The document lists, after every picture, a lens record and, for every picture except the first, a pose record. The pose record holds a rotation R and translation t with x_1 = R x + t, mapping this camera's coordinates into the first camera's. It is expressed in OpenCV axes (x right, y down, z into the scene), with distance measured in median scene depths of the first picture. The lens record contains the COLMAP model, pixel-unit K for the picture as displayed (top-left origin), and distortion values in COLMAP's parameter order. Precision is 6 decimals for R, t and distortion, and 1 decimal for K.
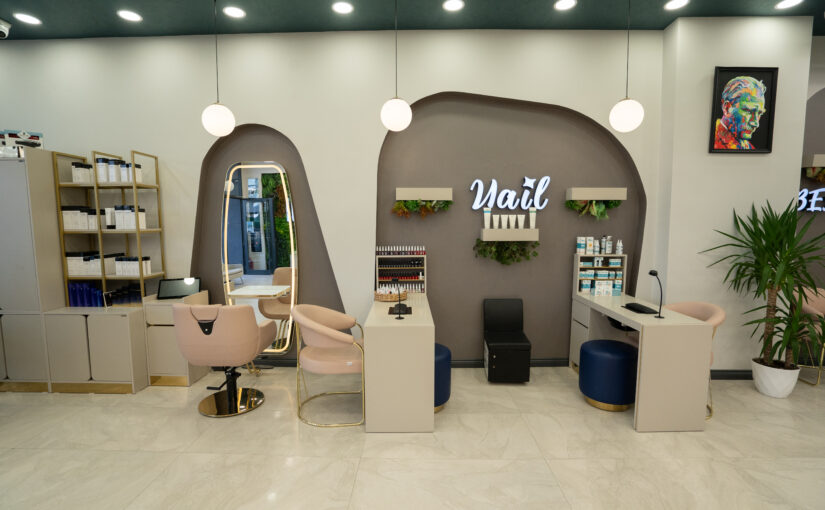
lens RADIAL K [[385.6, 0, 412.5], [0, 385.6, 255.0], [0, 0, 1]] dist [-0.047970, 0.016814]
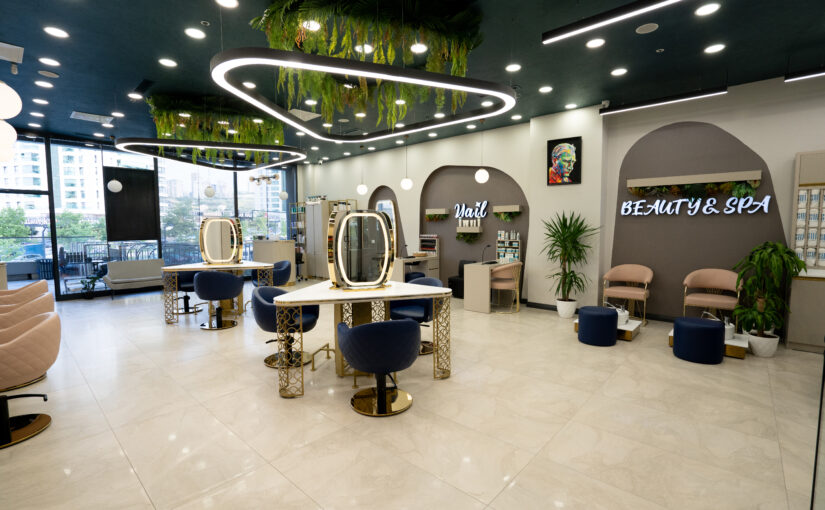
lens RADIAL K [[385.6, 0, 412.5], [0, 385.6, 255.0], [0, 0, 1]] dist [-0.047970, 0.016814]
pose [[0.758496, 0.045957, -0.650056, 1.404948], [-0.056106, 0.998412, 0.005119, 0.092814], [0.649258, 0.032589, 0.759869, -0.800787]]
